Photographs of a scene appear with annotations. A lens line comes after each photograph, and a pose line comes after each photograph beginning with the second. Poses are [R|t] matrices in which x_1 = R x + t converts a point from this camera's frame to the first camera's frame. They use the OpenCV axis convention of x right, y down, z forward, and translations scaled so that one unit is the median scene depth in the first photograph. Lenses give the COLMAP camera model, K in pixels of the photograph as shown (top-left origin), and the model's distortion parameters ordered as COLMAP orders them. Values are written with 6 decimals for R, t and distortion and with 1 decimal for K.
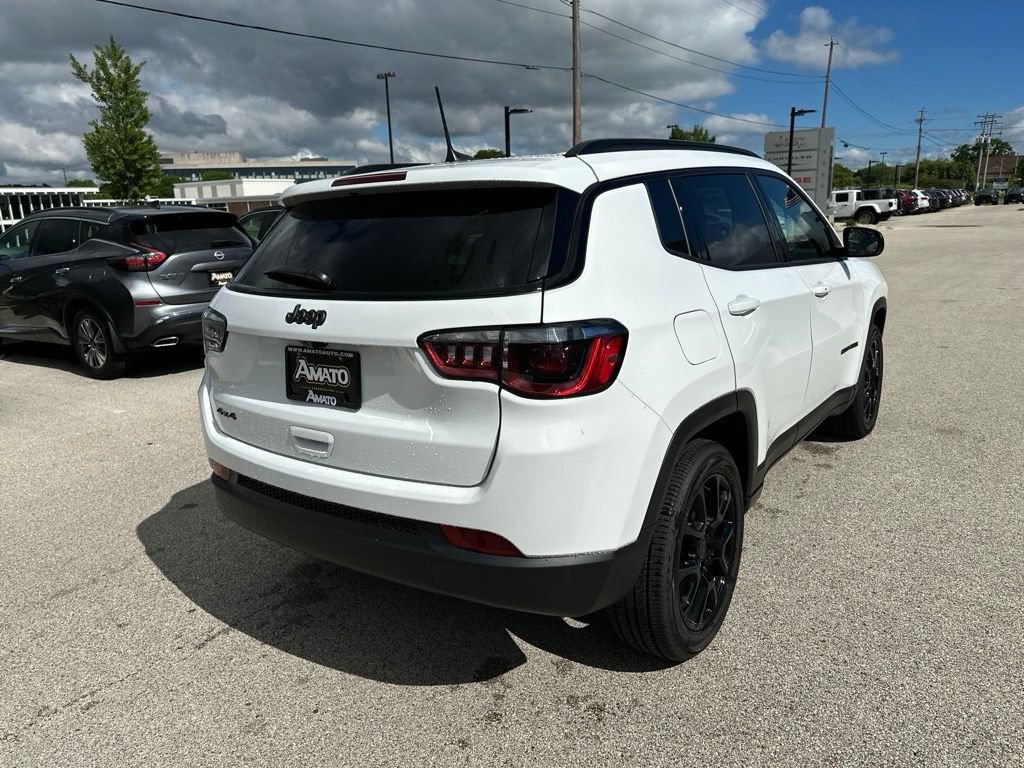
lens RADIAL K [[729.4, 0, 524.3], [0, 729.4, 377.4], [0, 0, 1]] dist [0.029983, -0.047125]
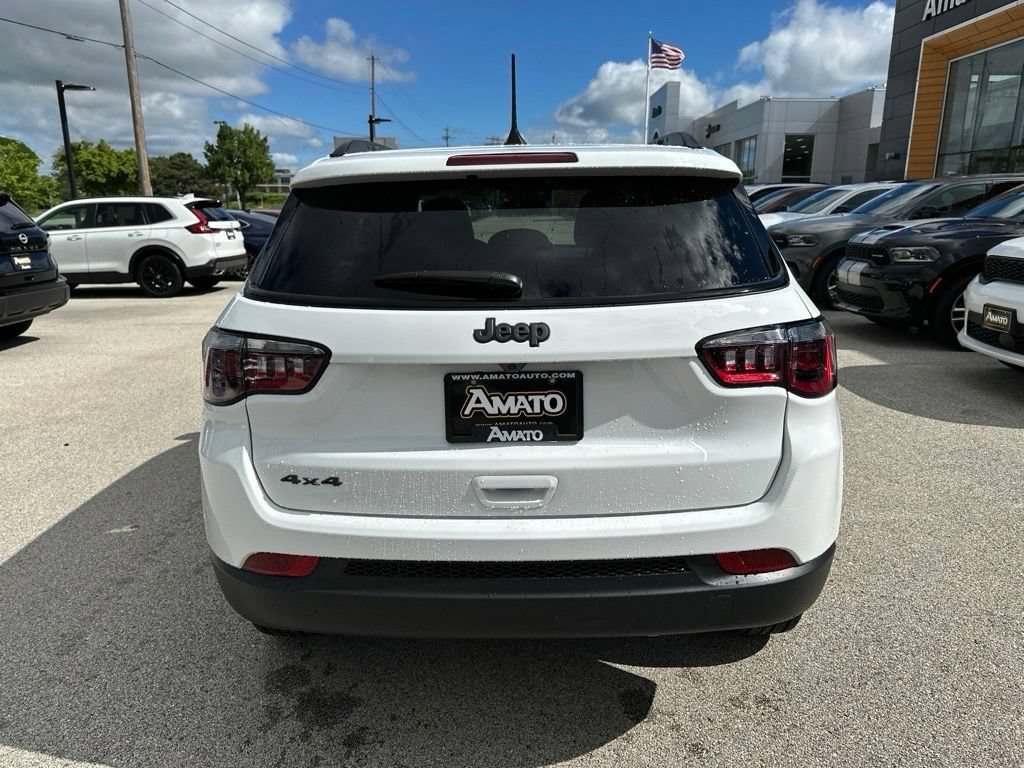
lens RADIAL K [[728.1, 0, 512.0], [0, 728.1, 384.0], [0, 0, 1]] dist [0.047691, -0.052875]
pose [[0.828856, -0.106891, 0.549156, -0.641966], [0.105333, 0.993840, 0.034464, -0.048397], [-0.549457, 0.029279, 0.835009, 0.310962]]
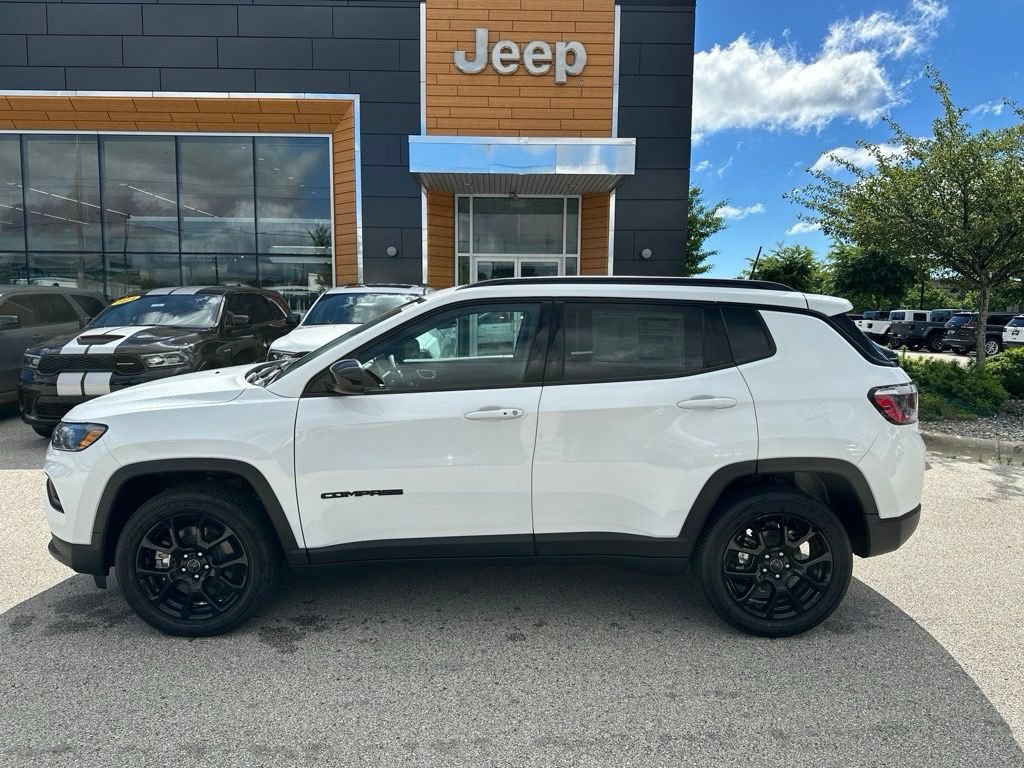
lens RADIAL K [[710.3, 0, 514.8], [0, 710.3, 387.2], [0, 0, 1]] dist [0.074297, -0.083465]
pose [[-0.581624, -0.061632, 0.811120, -1.177514], [0.202497, 0.954767, 0.217750, -0.577273], [-0.787851, 0.290898, -0.542835, 2.507799]]
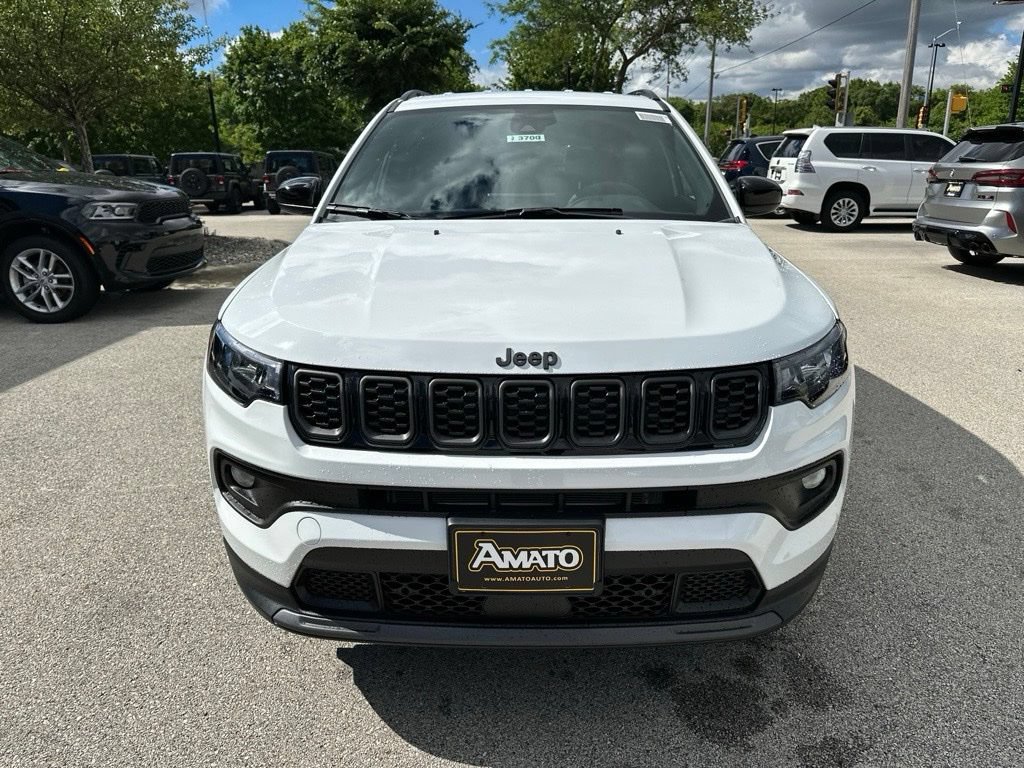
lens RADIAL K [[728.1, 0, 512.0], [0, 728.1, 384.0], [0, 0, 1]] dist [0.047691, -0.052875]
pose [[-0.829131, 0.214025, -0.516465, 1.145999], [-0.087787, 0.862513, 0.498362, -0.676953], [0.552120, 0.458546, -0.696348, 2.811511]]
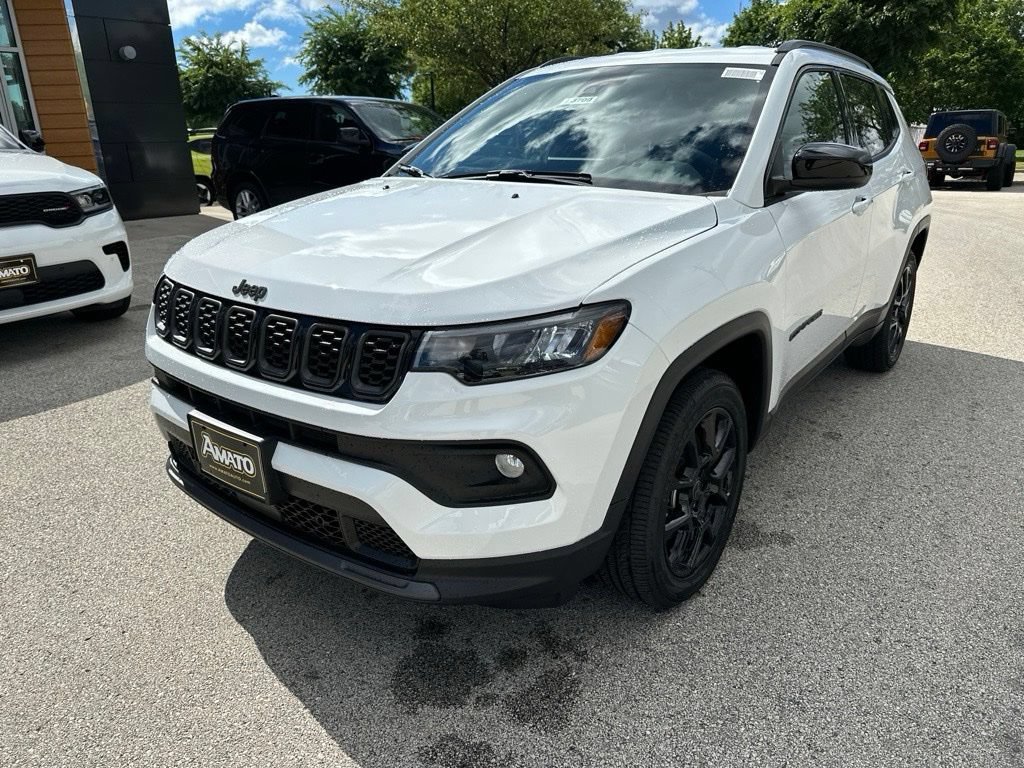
lens RADIAL K [[710.3, 0, 514.8], [0, 710.3, 387.2], [0, 0, 1]] dist [0.074297, -0.083465]
pose [[-0.997465, 0.033420, 0.062820, 0.464531], [0.062151, 0.839072, 0.540458, -0.673997], [-0.034649, 0.542992, -0.839022, 3.029020]]
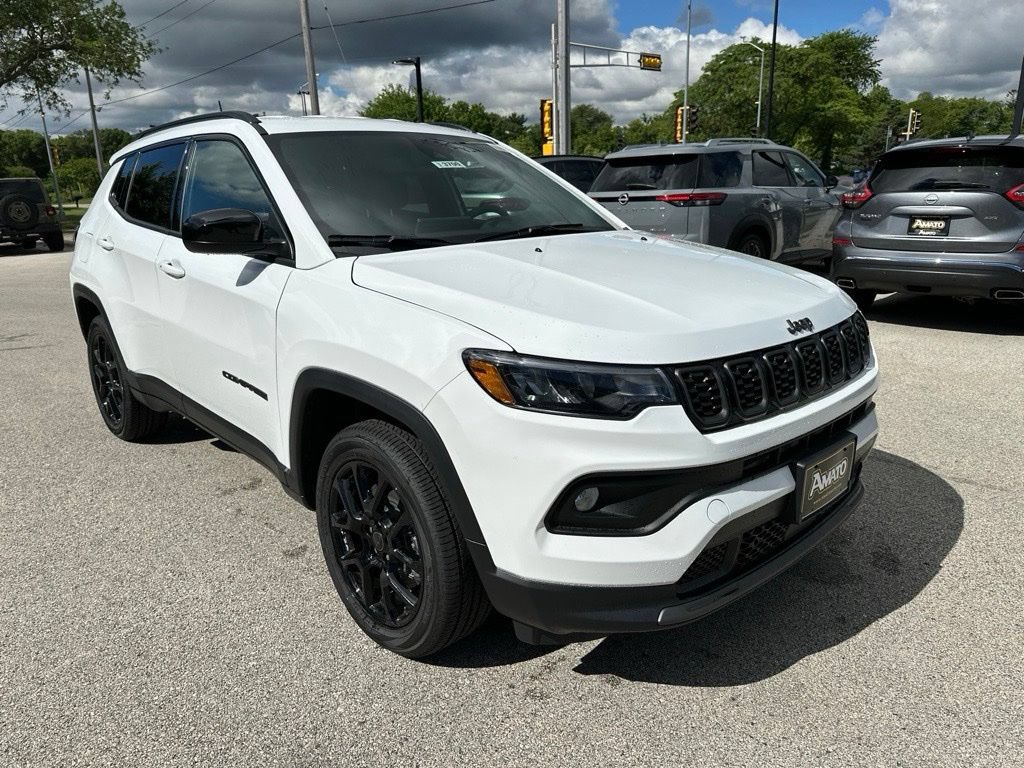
lens RADIAL K [[728.1, 0, 512.0], [0, 728.1, 384.0], [0, 0, 1]] dist [0.047691, -0.052875]
pose [[-0.221024, 0.309726, -0.924780, 1.675286], [-0.191550, 0.915976, 0.352558, -0.543132], [0.956272, 0.255065, -0.143125, 2.166374]]
